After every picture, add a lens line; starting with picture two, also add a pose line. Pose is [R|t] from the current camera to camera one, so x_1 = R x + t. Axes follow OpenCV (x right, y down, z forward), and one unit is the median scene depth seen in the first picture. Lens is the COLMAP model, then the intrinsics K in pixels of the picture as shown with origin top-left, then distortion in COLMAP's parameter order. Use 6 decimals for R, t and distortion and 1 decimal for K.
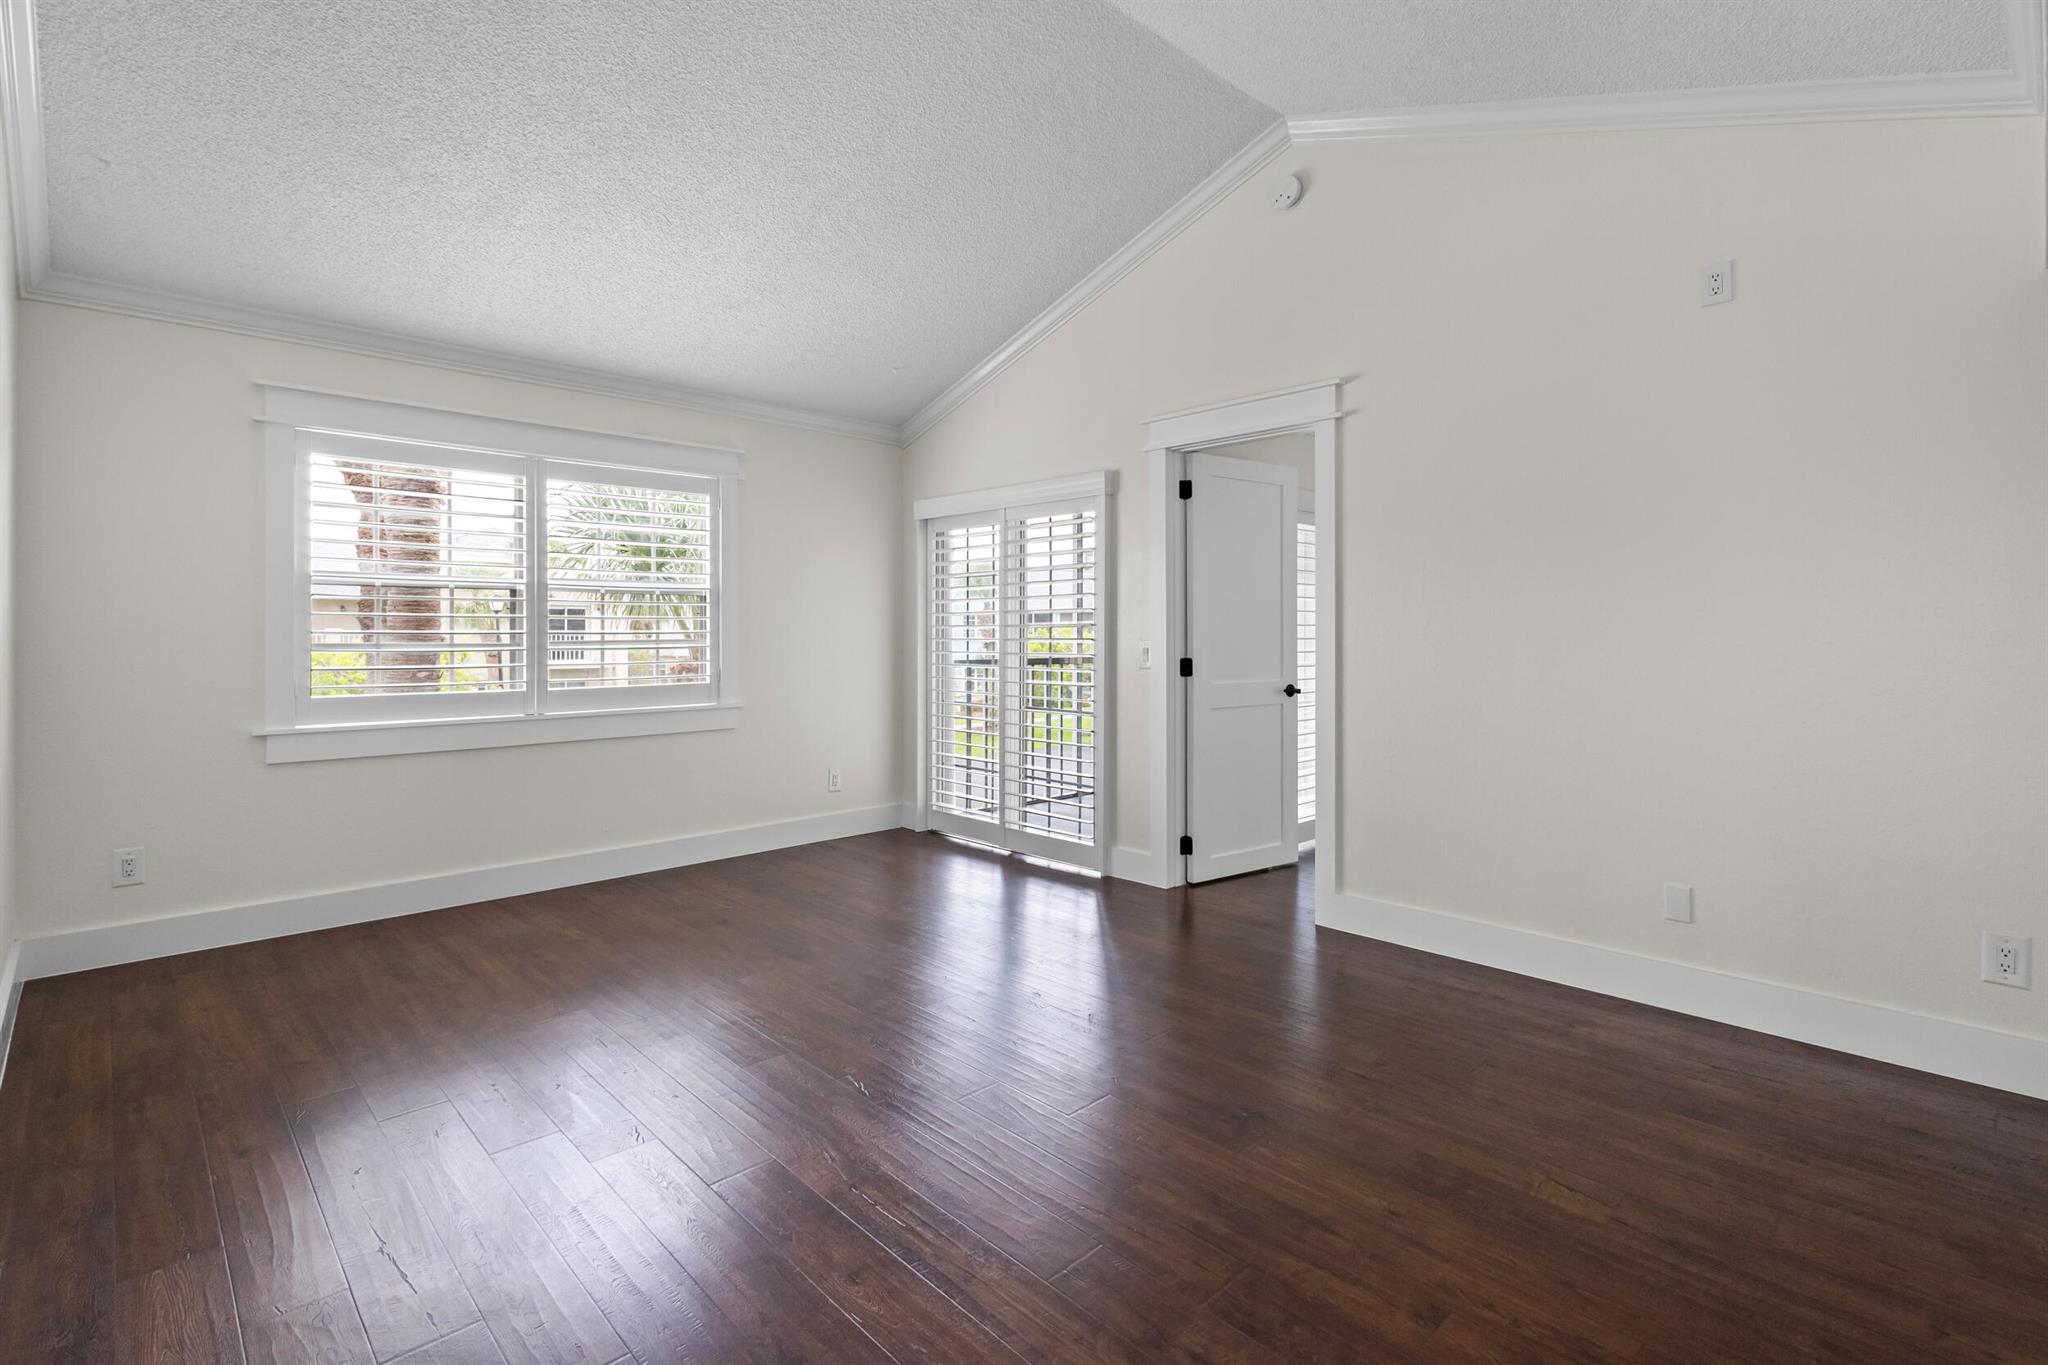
lens RADIAL K [[952.1, 0, 1036.2], [0, 952.1, 633.2], [0, 0, 1]] dist [0.000689, 0.000381]
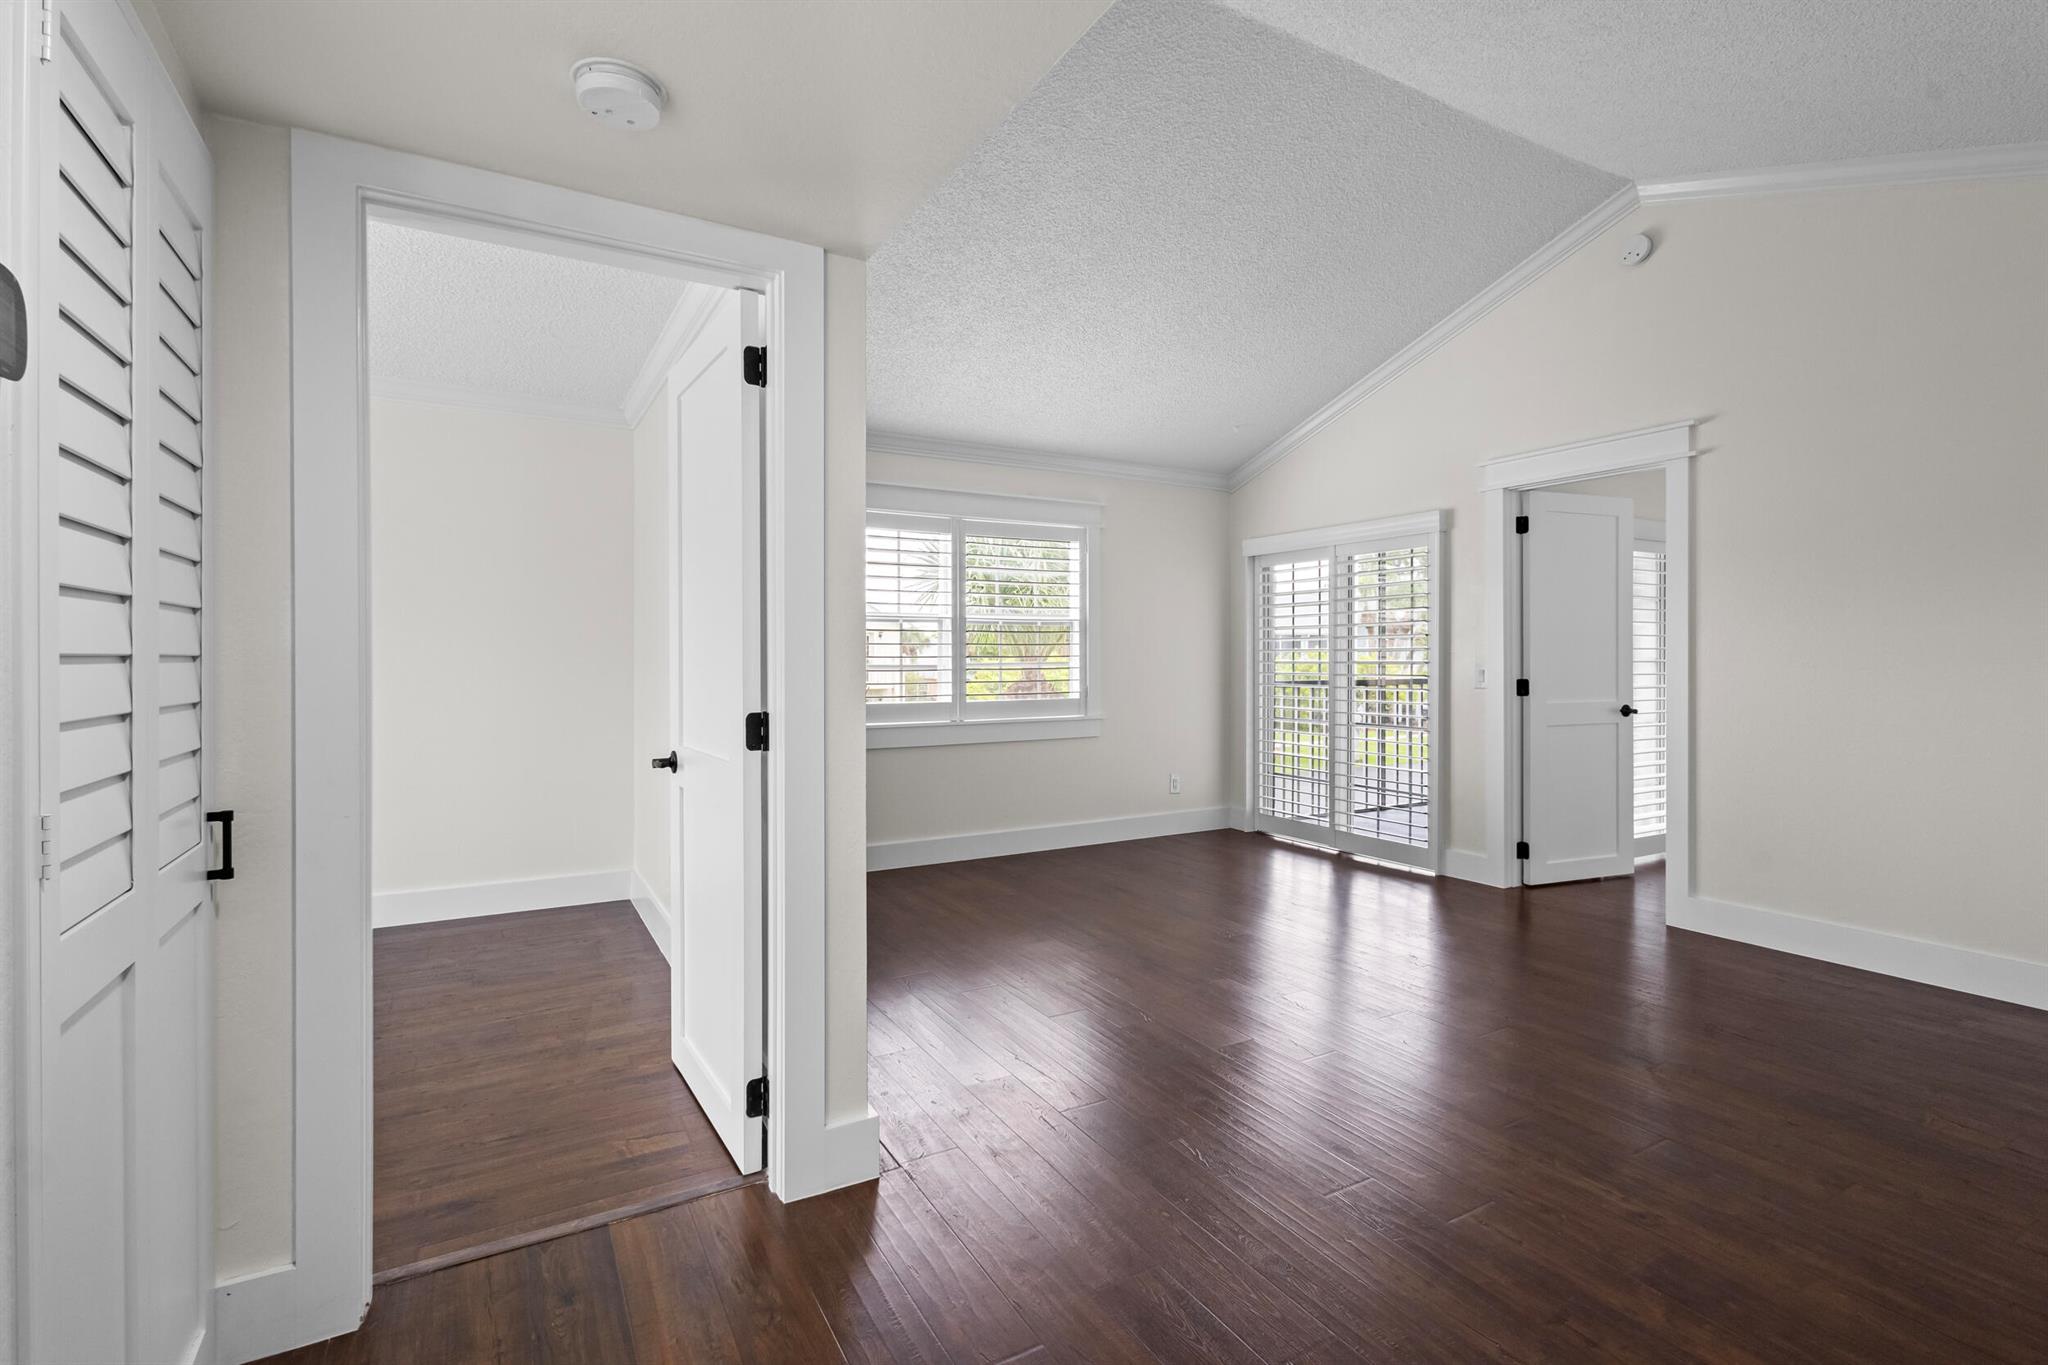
lens RADIAL K [[943.2, 0, 1020.7], [0, 943.2, 661.2], [0, 0, 1]] dist [0.001054, -0.000481]
pose [[0.966850, 0.000486, -0.255343, -0.117888], [0.000370, 0.999994, 0.003304, 0.001561], [0.255343, -0.003289, 0.966845, -0.185884]]
